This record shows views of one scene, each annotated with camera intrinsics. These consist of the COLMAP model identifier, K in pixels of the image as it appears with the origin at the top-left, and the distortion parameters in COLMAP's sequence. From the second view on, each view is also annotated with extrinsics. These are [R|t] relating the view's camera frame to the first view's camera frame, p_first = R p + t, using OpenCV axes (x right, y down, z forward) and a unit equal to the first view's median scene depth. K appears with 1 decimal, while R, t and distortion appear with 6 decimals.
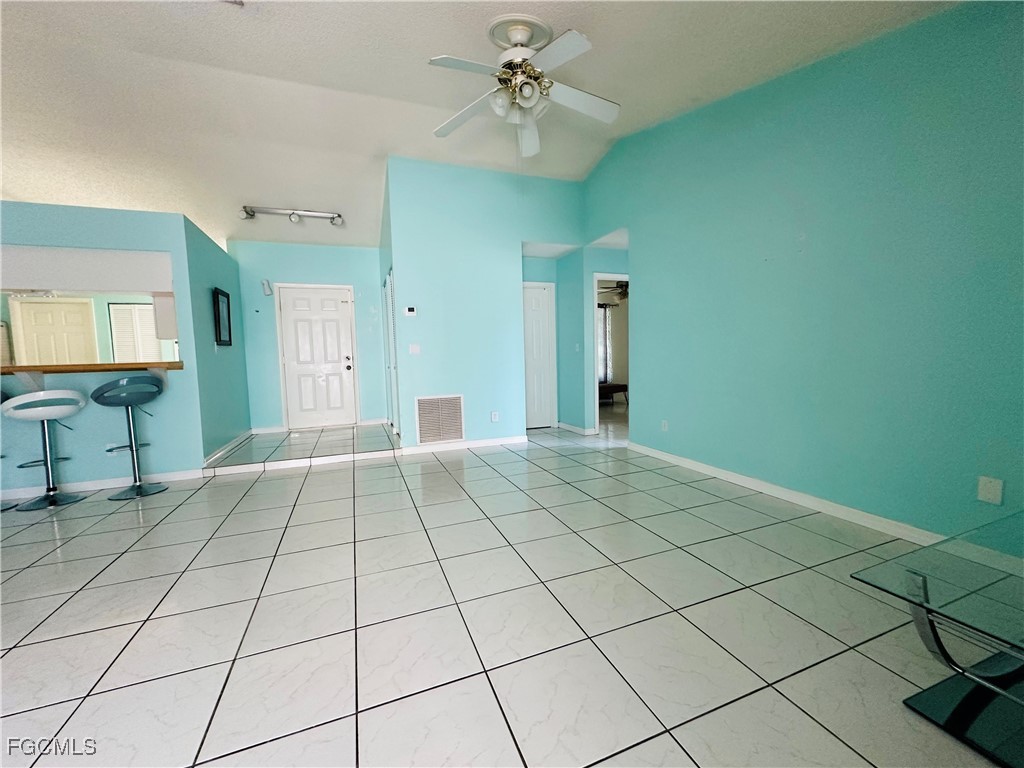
lens RADIAL K [[408.0, 0, 513.1], [0, 408.0, 386.9], [0, 0, 1]] dist [0.000439, 0.000891]
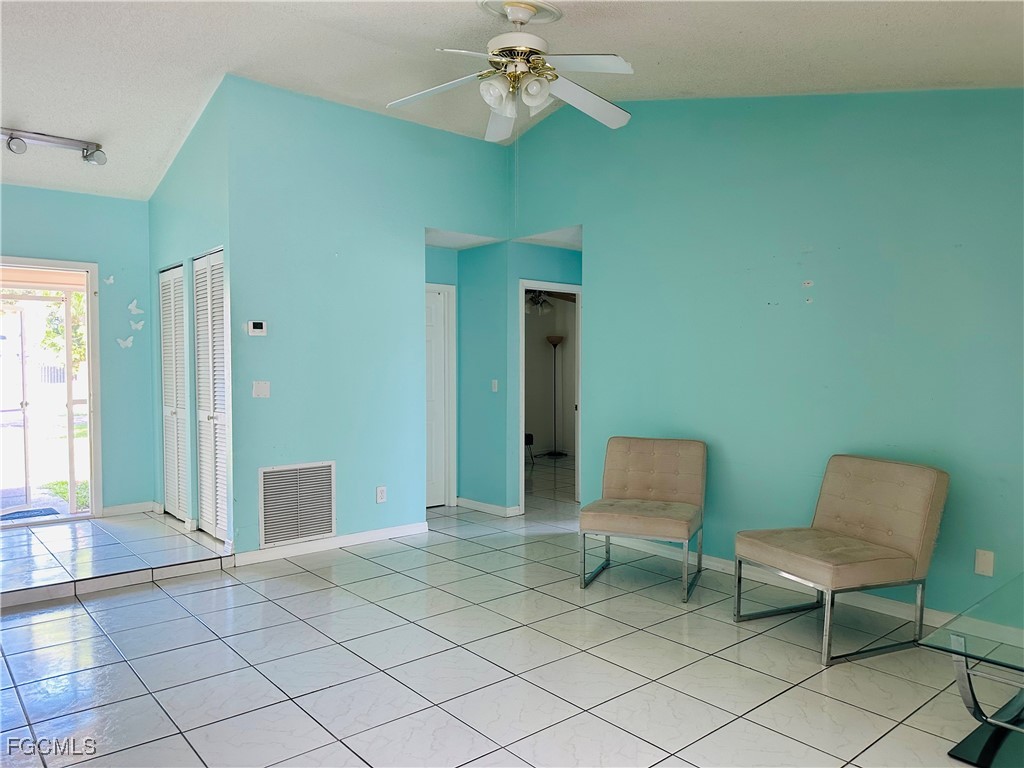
lens RADIAL K [[729.7, 0, 515.8], [0, 729.7, 384.0], [0, 0, 1]] dist [0.029783, -0.010212]
pose [[0.937332, 0.014602, 0.348132, -0.247829], [0.004488, 0.998533, -0.053968, -0.036898], [-0.348409, 0.052149, 0.935891, -0.149207]]
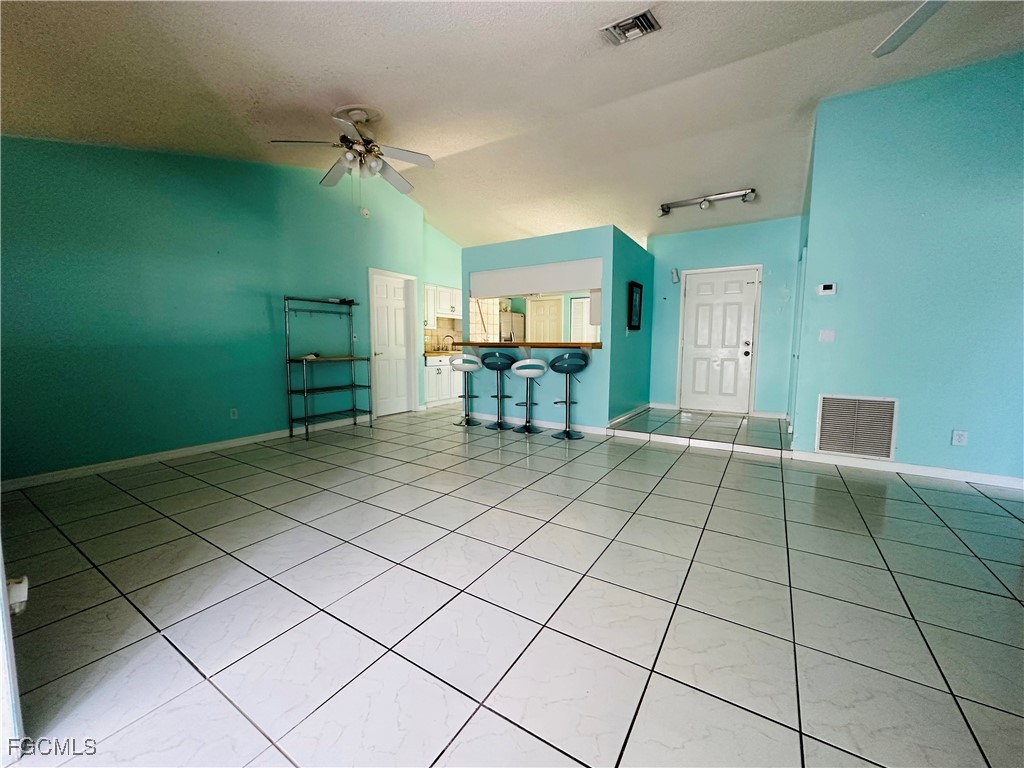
lens RADIAL K [[408.0, 0, 508.1], [0, 408.0, 383.5], [0, 0, 1]] dist [0.000439, 0.000891]
pose [[0.590870, 0.110112, -0.799217, 0.043027], [-0.083639, 0.993665, 0.075066, -0.004510], [0.802420, 0.022492, 0.596336, 0.003999]]
